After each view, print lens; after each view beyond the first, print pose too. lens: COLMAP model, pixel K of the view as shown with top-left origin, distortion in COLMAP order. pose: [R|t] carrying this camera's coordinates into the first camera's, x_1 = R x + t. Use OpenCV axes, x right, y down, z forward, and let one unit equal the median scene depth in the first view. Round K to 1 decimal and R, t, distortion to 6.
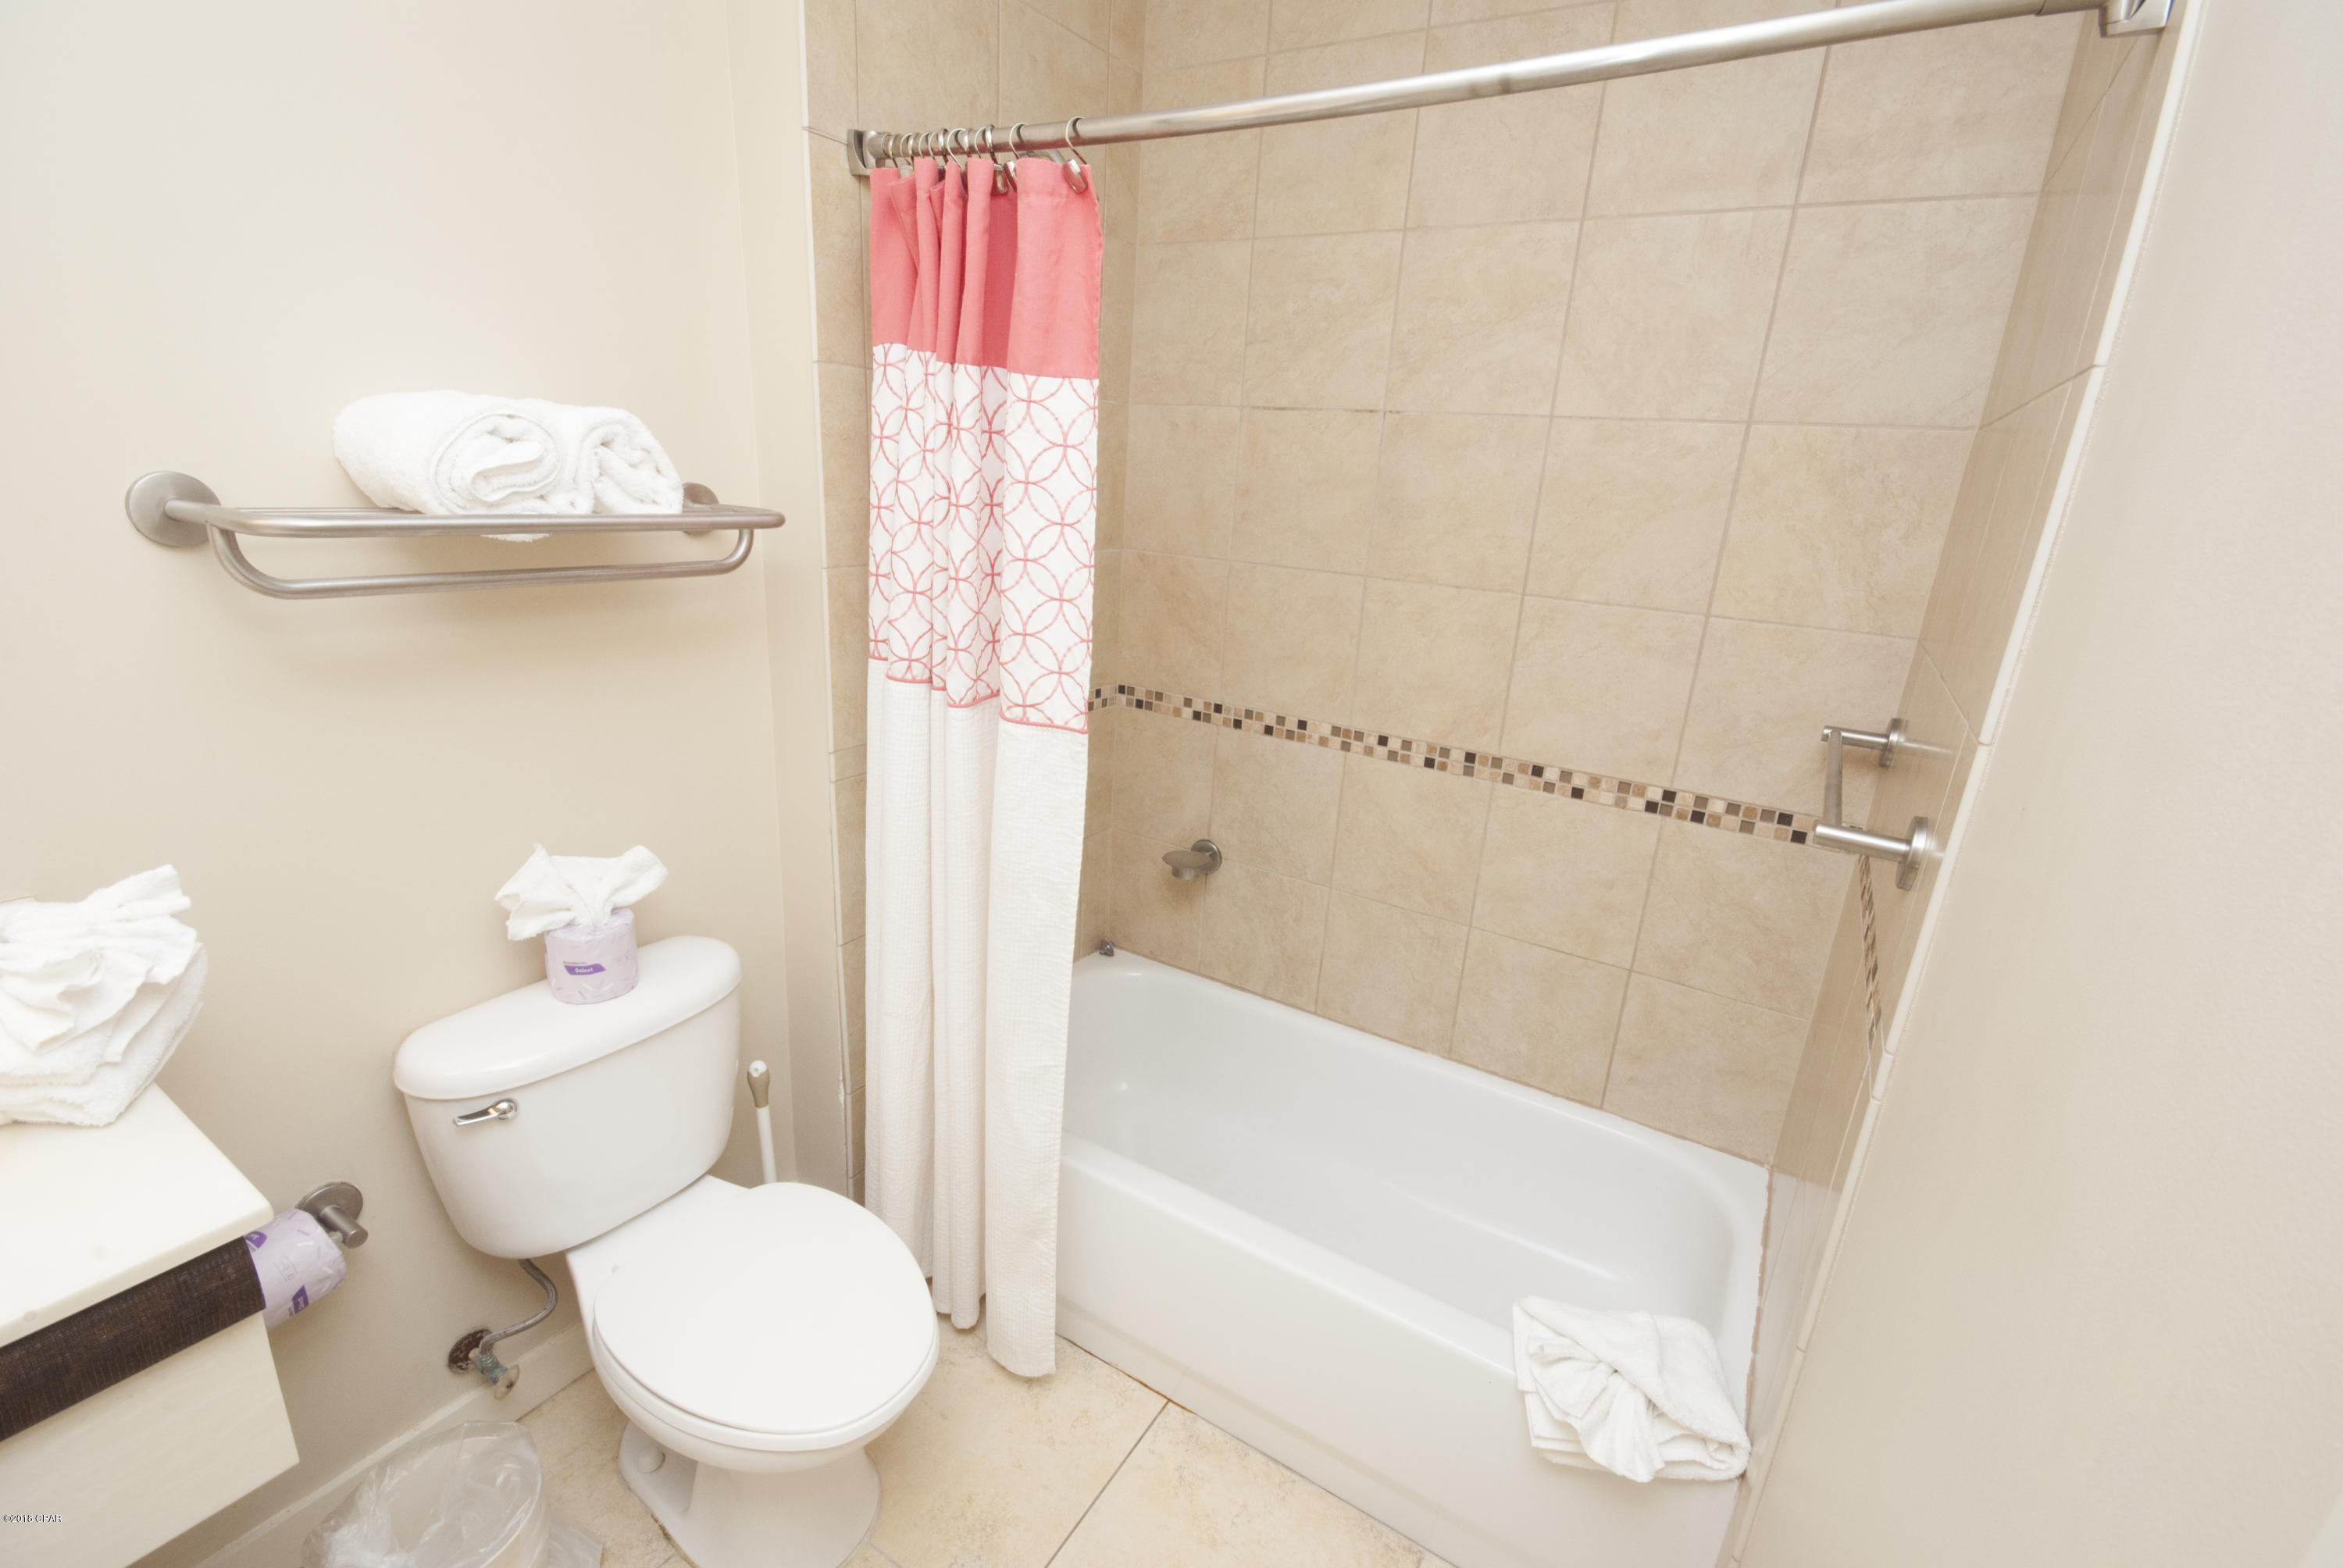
lens RADIAL K [[1033.7, 0, 1171.5], [0, 1033.7, 784.0], [0, 0, 1]] dist [0.008639, -0.009614]
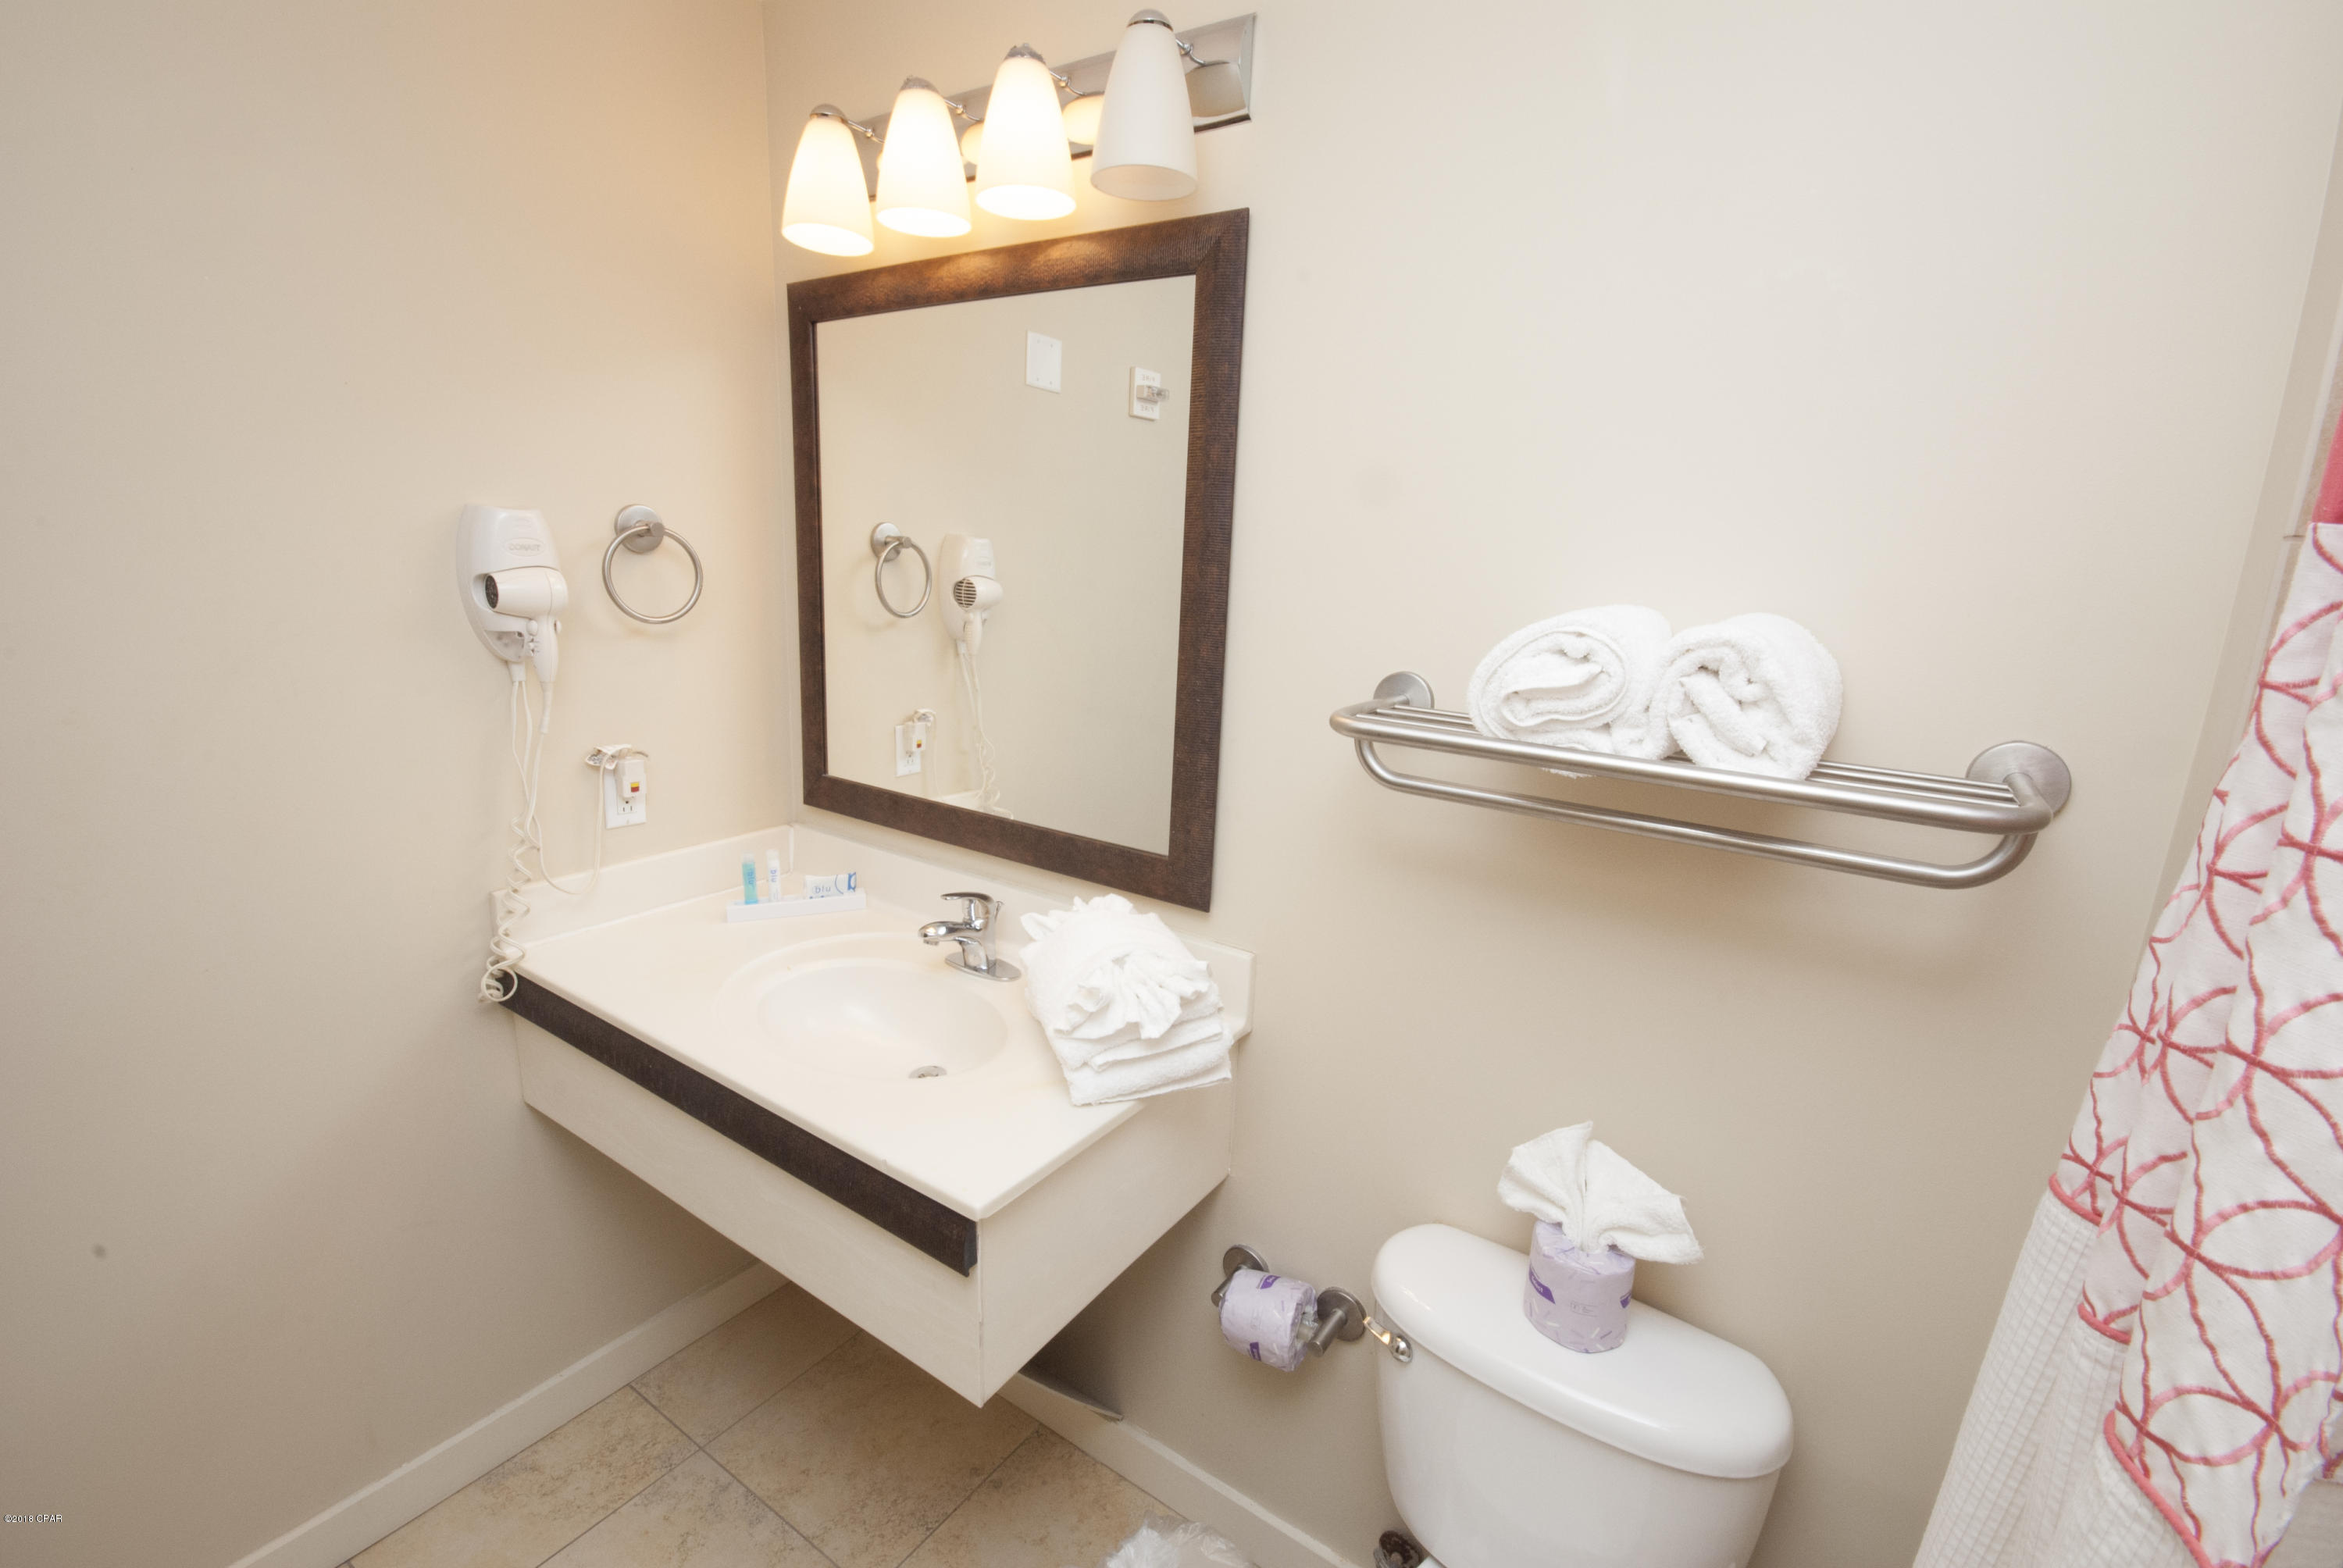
lens RADIAL K [[1033.7, 0, 1171.5], [0, 1033.7, 784.0], [0, 0, 1]] dist [0.008639, -0.009614]
pose [[-0.046876, 0.162178, -0.985647, 0.195520], [-0.333911, 0.927426, 0.168479, -0.240980], [0.941438, 0.337016, 0.010679, 0.634986]]
